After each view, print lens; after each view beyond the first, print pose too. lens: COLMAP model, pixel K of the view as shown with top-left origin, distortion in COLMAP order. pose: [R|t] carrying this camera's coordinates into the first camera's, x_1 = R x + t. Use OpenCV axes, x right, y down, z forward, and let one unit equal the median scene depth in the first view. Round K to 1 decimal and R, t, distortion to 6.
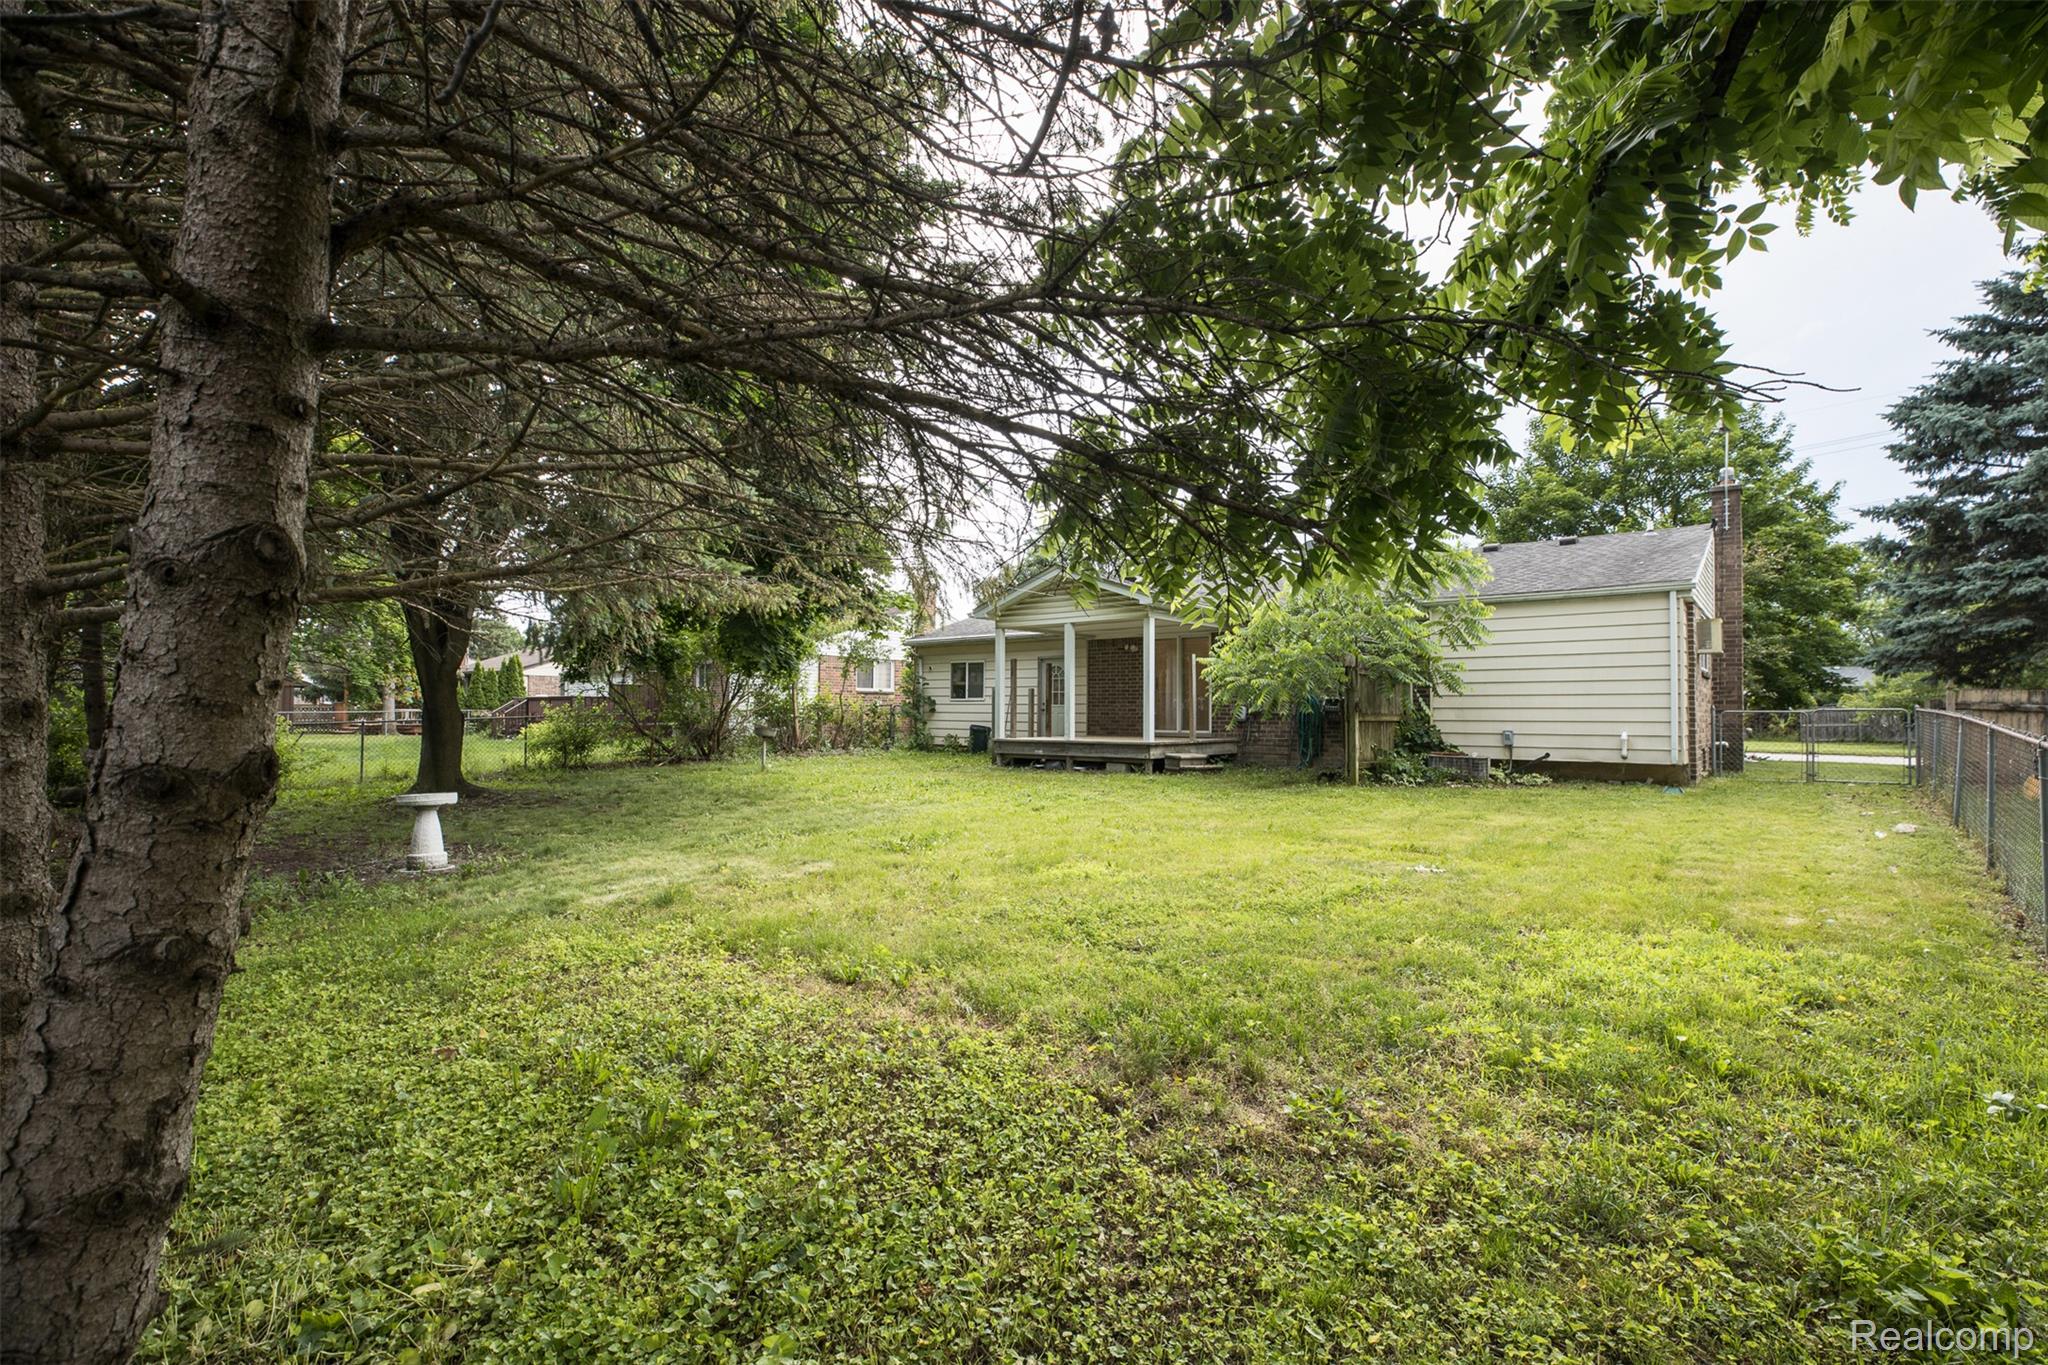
lens RADIAL K [[920.5, 0, 1024.0], [0, 920.5, 690.8], [0, 0, 1]] dist [0.004062, -0.000809]
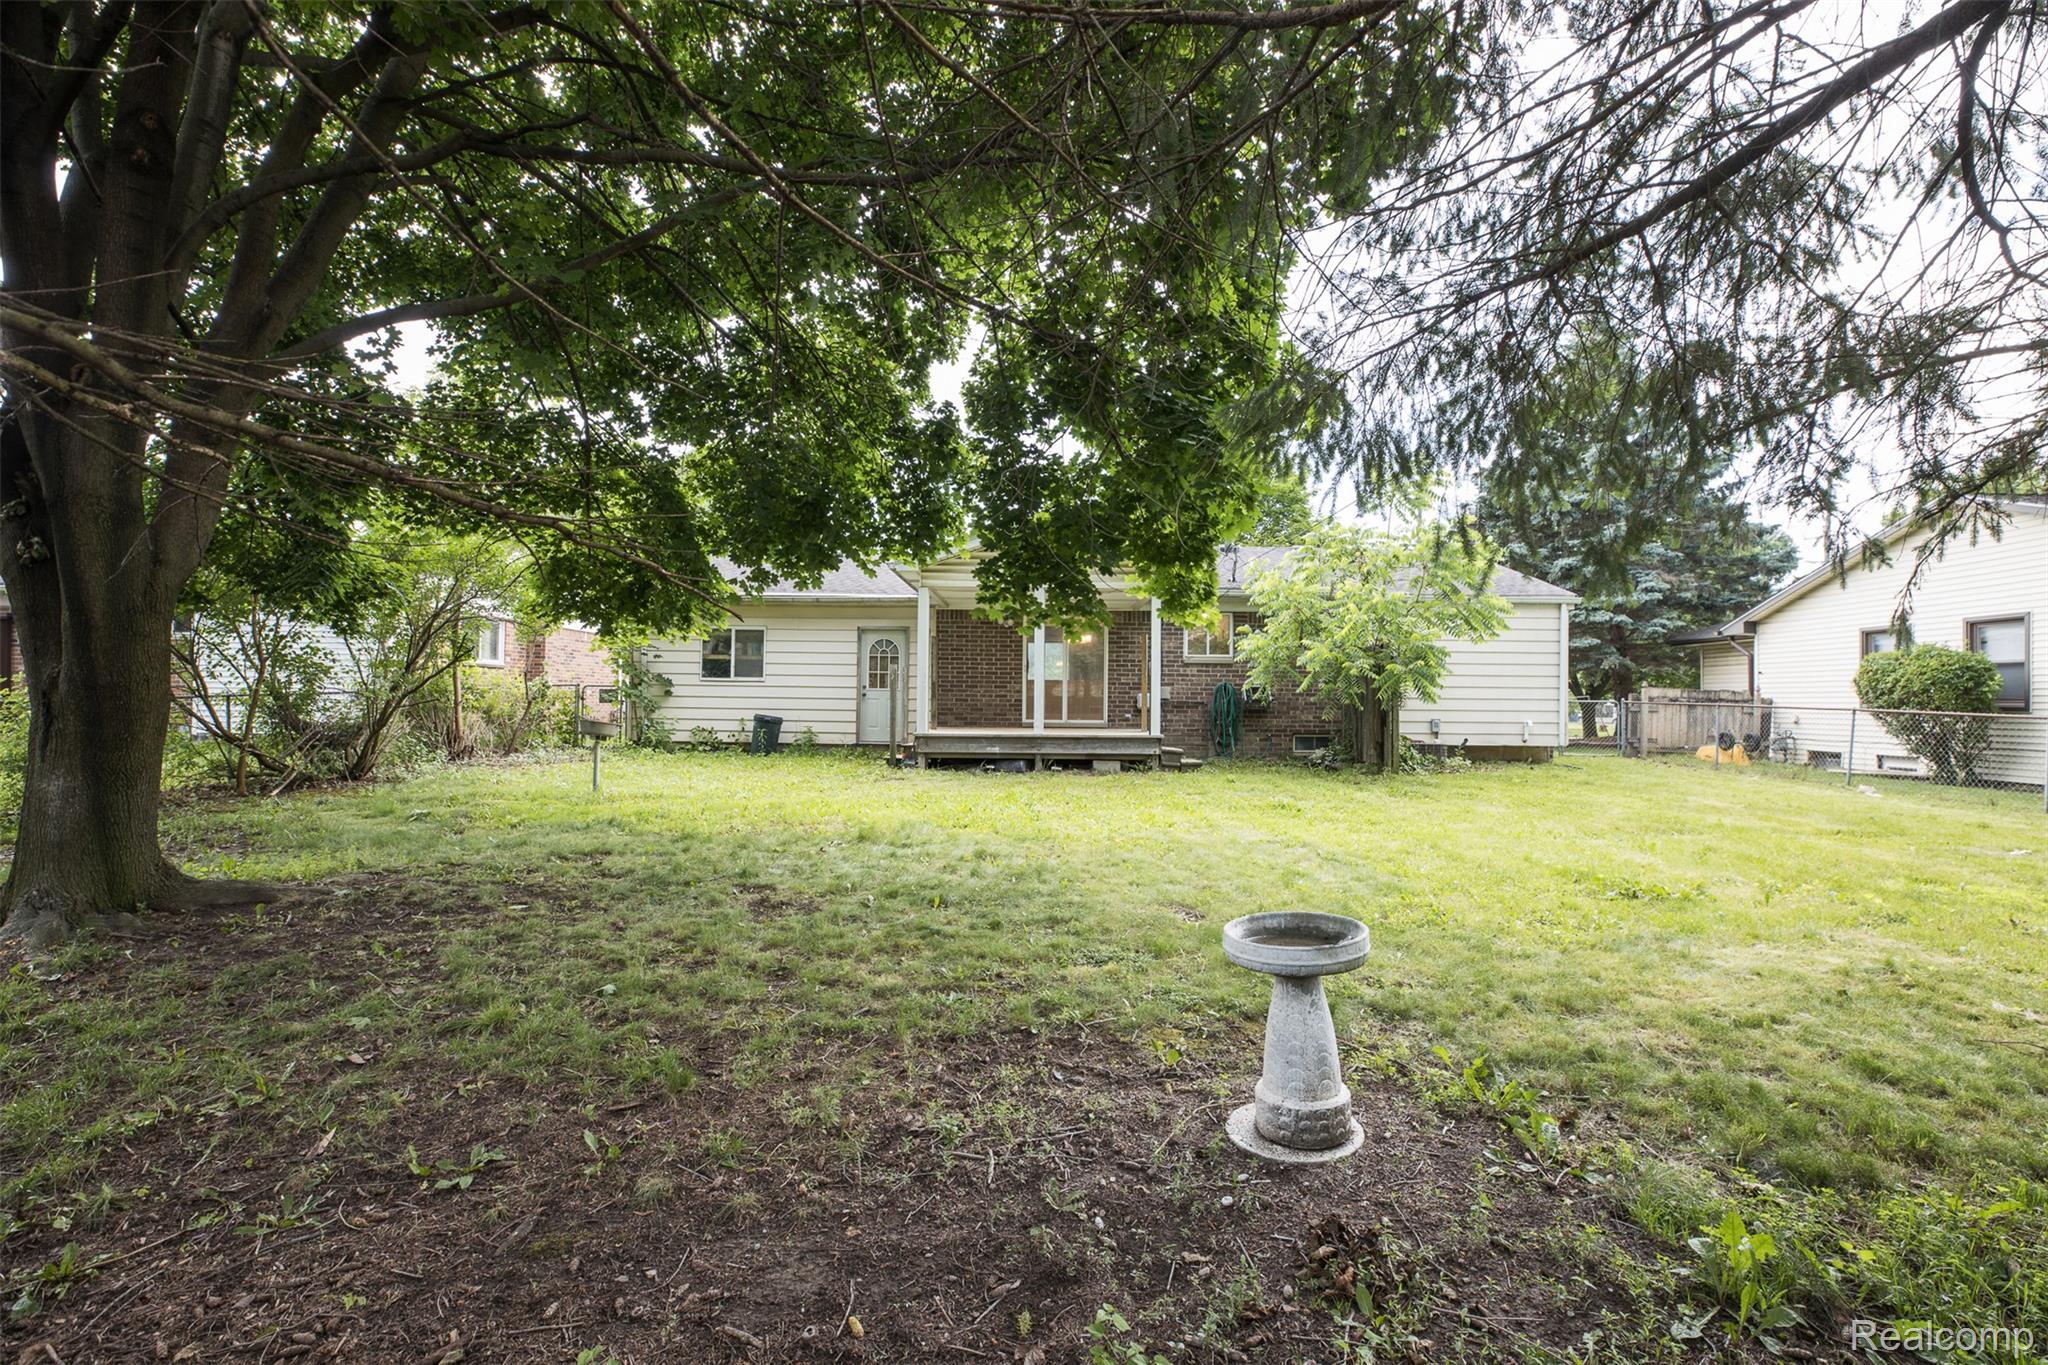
lens RADIAL K [[920.5, 0, 1024.0], [0, 920.5, 683.8], [0, 0, 1]] dist [0.004062, -0.000809]
pose [[0.779174, 0.011995, 0.626693, -0.388336], [-0.022021, 0.999724, 0.008244, 0.002014], [-0.626421, -0.020224, 0.779222, 0.311570]]
